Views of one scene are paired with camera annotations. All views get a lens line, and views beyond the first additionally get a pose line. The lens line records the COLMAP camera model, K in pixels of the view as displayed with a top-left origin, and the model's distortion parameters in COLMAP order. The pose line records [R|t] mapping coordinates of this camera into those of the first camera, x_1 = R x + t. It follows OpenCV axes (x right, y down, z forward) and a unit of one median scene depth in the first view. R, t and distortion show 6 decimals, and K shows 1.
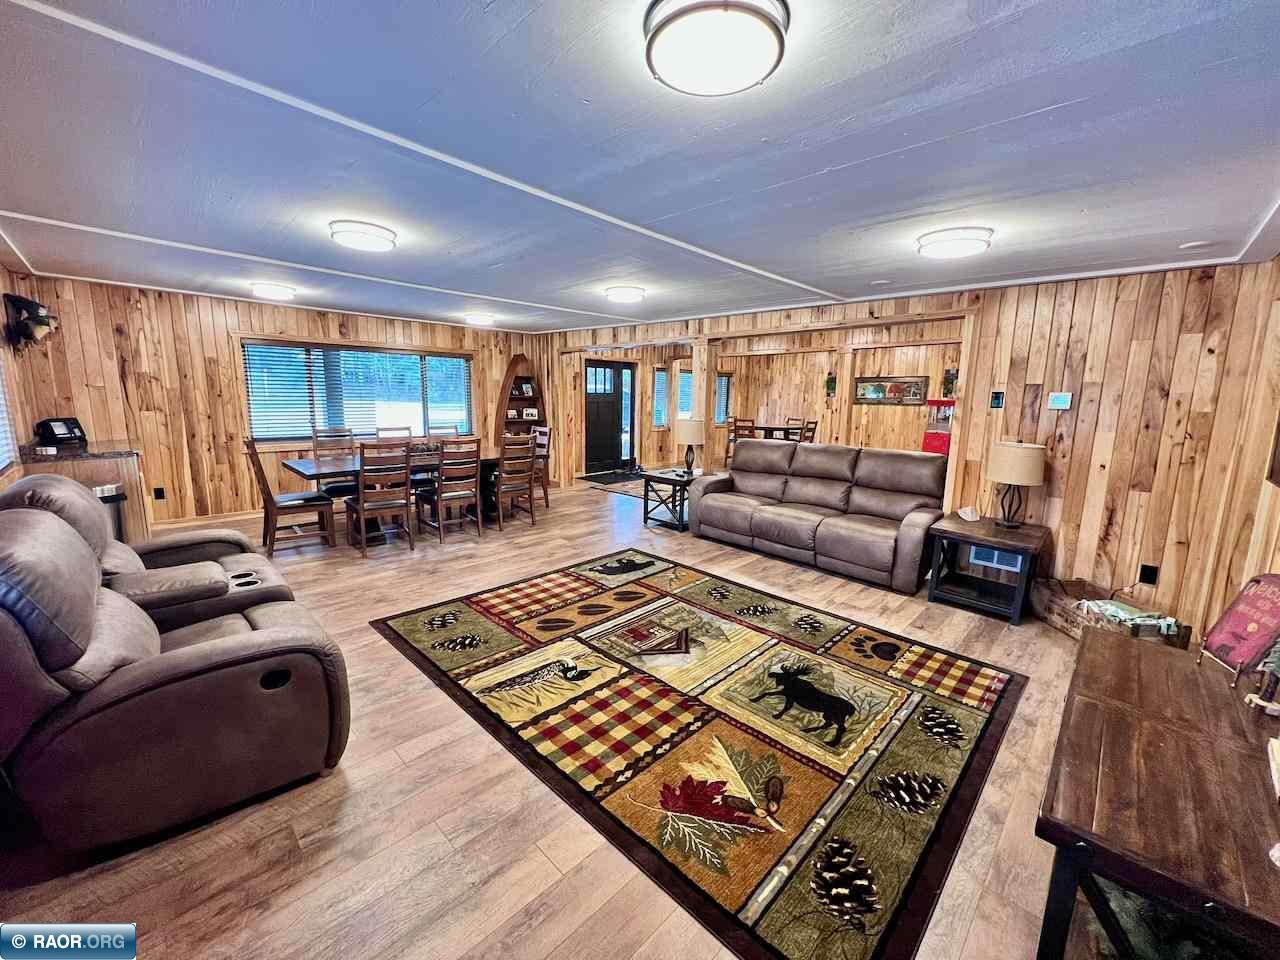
lens RADIAL K [[512.9, 0, 637.5], [0, 512.9, 475.7], [0, 0, 1]] dist [-0.002563, 0.000628]
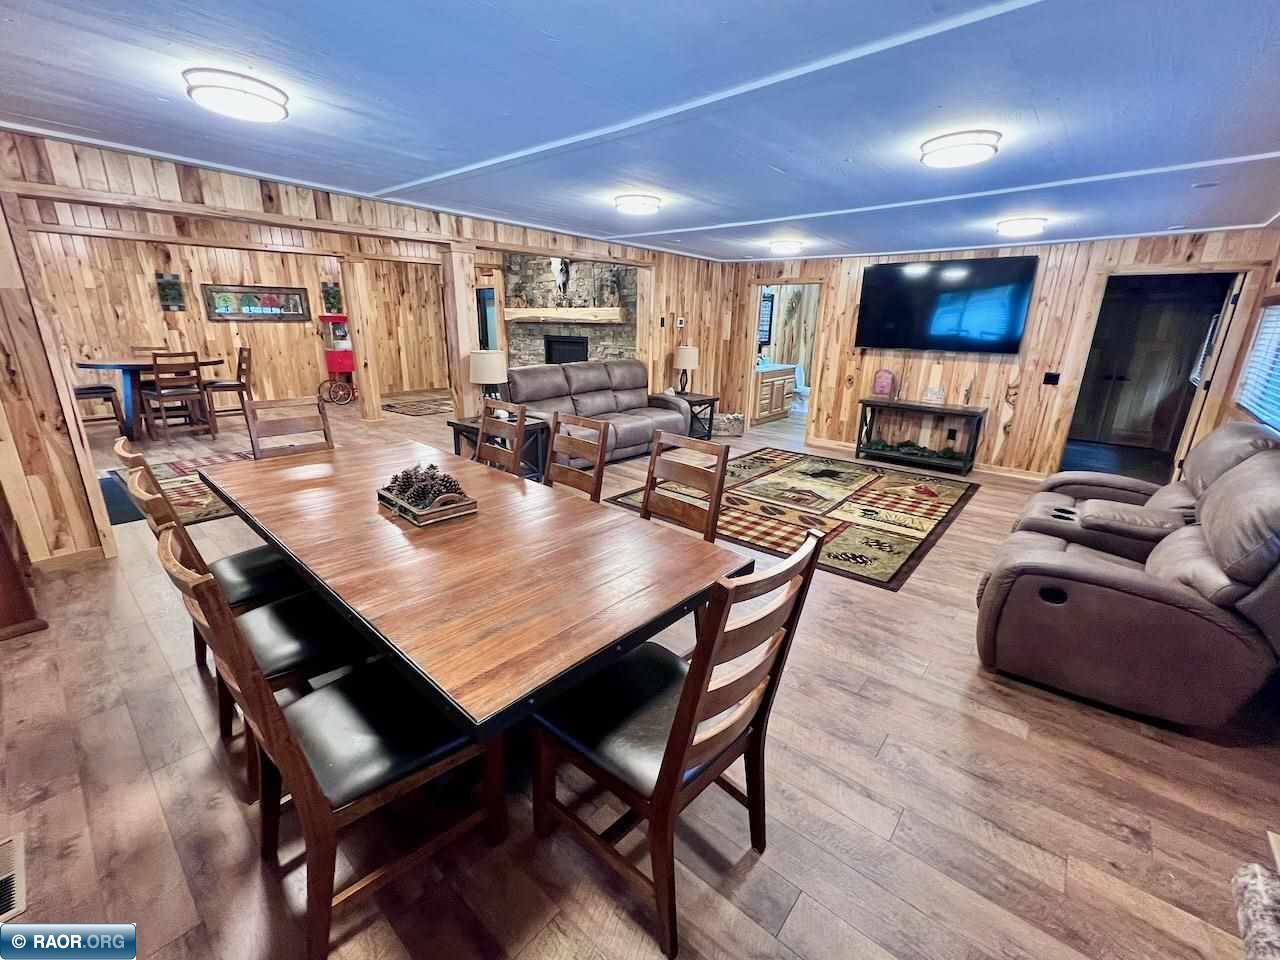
lens RADIAL K [[521.0, 0, 635.6], [0, 521.0, 479.8], [0, 0, 1]] dist [0.003295, 0.000199]
pose [[-0.055136, -0.311036, 0.948798, -1.360865], [0.137023, 0.938896, 0.315752, -0.270051], [-0.989032, 0.147416, -0.009148, 1.481782]]
